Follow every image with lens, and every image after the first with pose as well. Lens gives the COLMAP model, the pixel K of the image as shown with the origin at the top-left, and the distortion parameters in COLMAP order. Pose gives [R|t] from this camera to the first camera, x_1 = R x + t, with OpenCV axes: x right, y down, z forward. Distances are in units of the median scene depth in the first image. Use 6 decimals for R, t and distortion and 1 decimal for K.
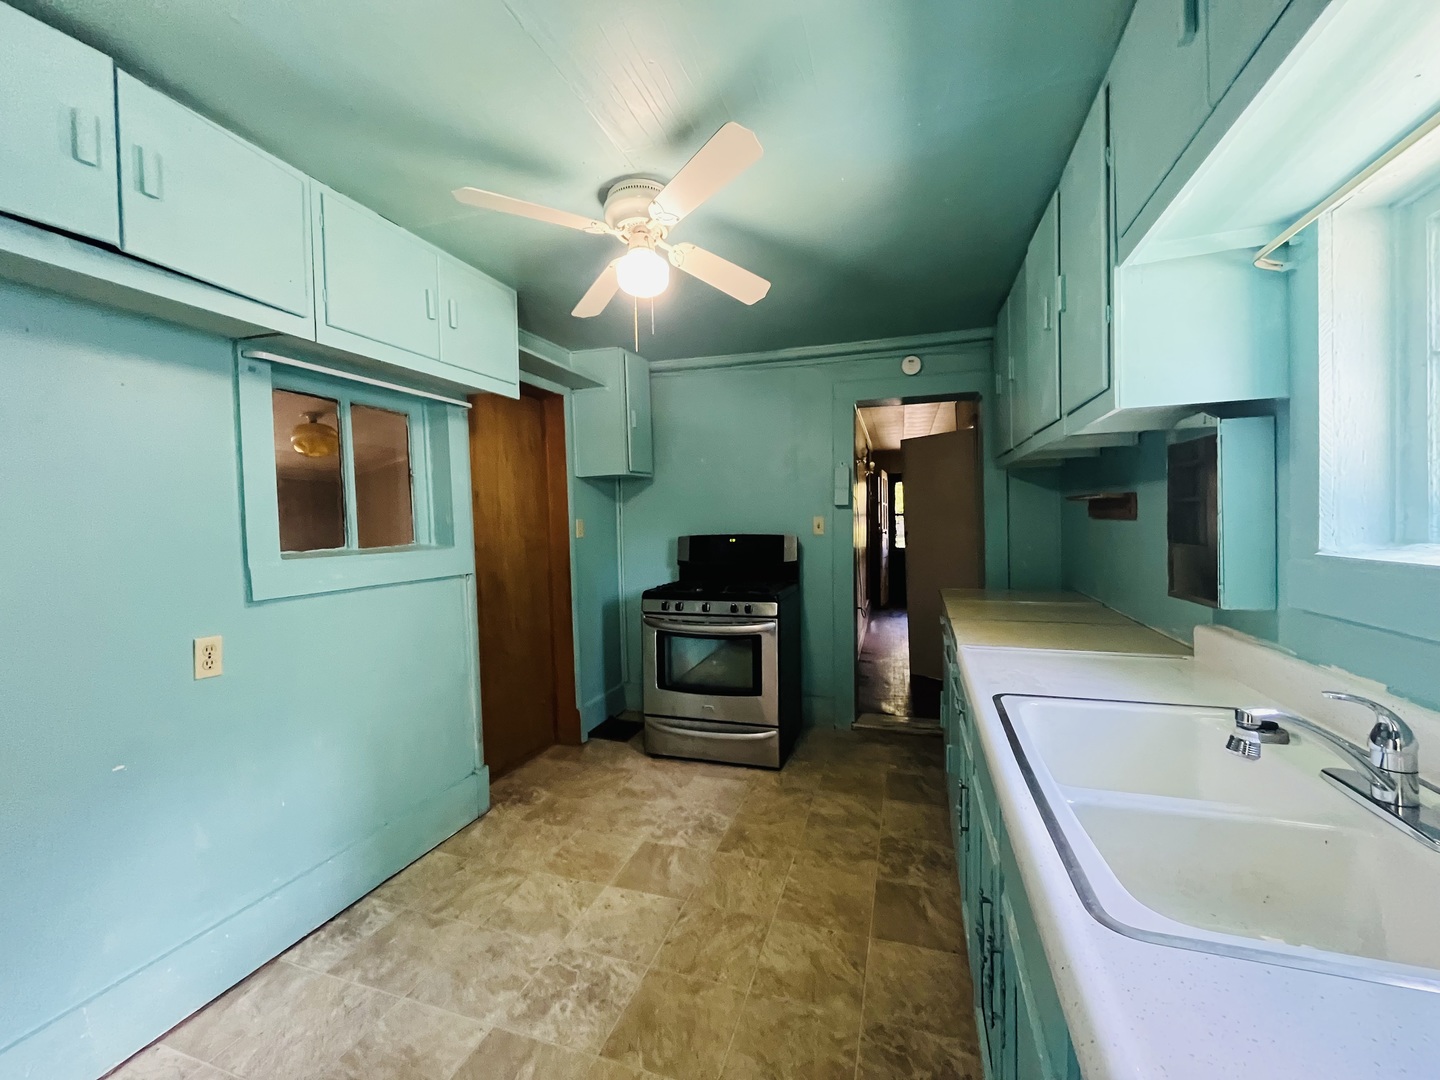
lens RADIAL K [[586.9, 0, 711.7], [0, 586.9, 540.0], [0, 0, 1]] dist [0.001233, -0.000509]
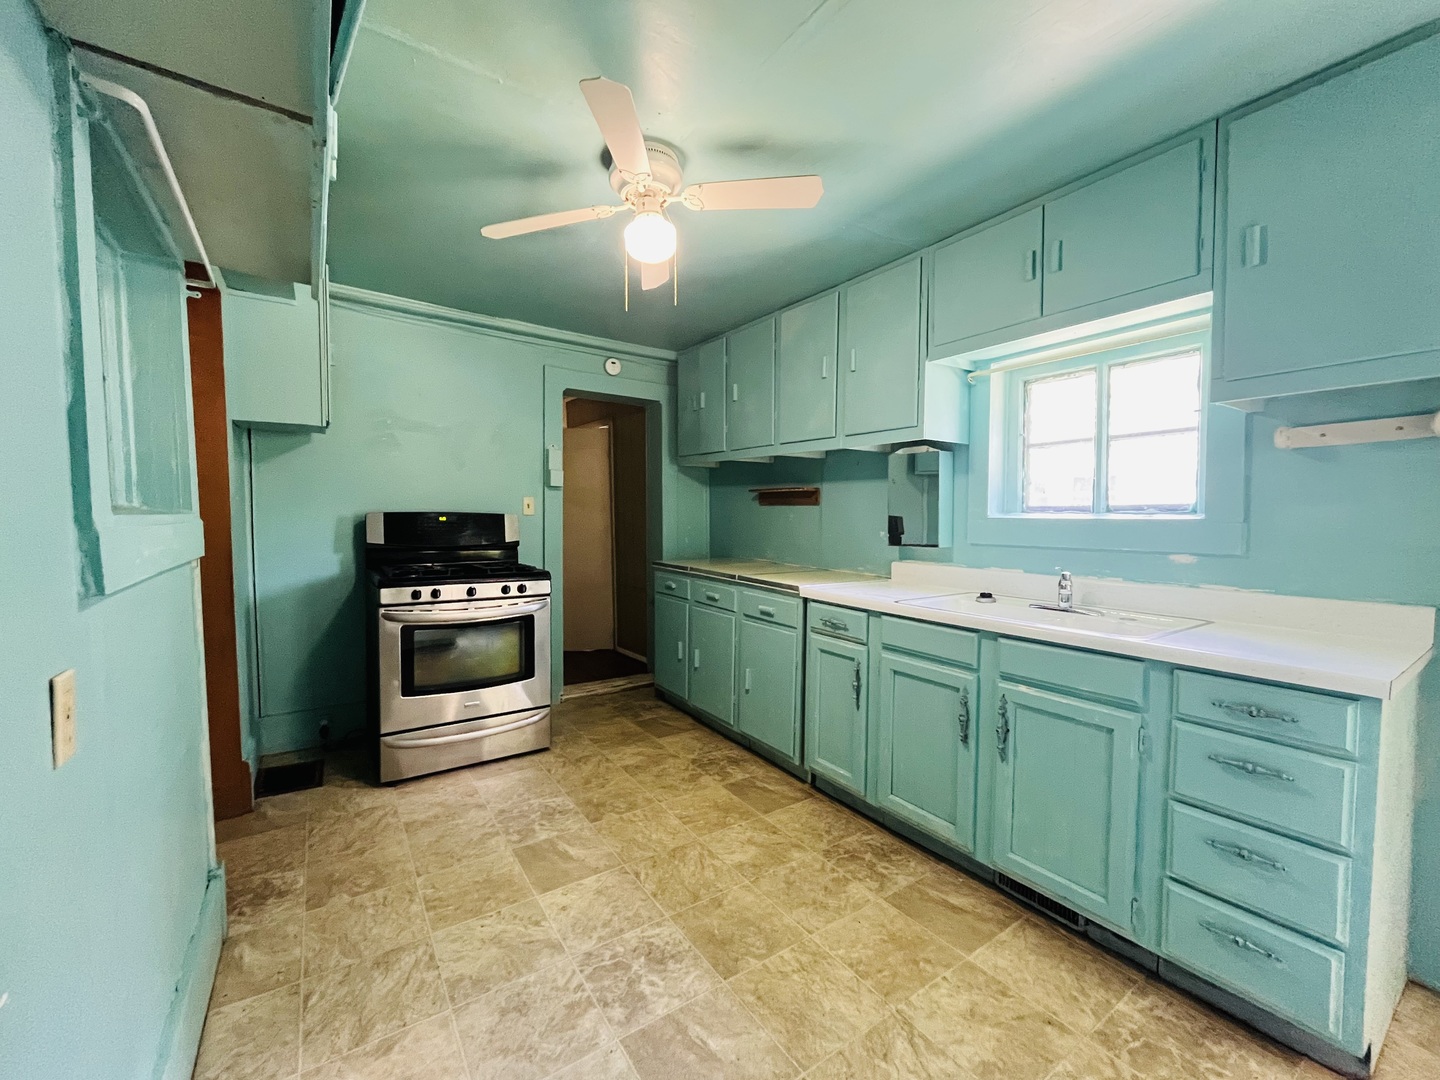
lens RADIAL K [[586.9, 0, 717.4], [0, 586.9, 537.4], [0, 0, 1]] dist [0.001233, -0.000509]
pose [[0.607675, -0.004221, 0.794175, -0.631499], [0.003476, 0.999990, 0.002655, 0.042586], [-0.794178, 0.001147, 0.607684, 0.219489]]
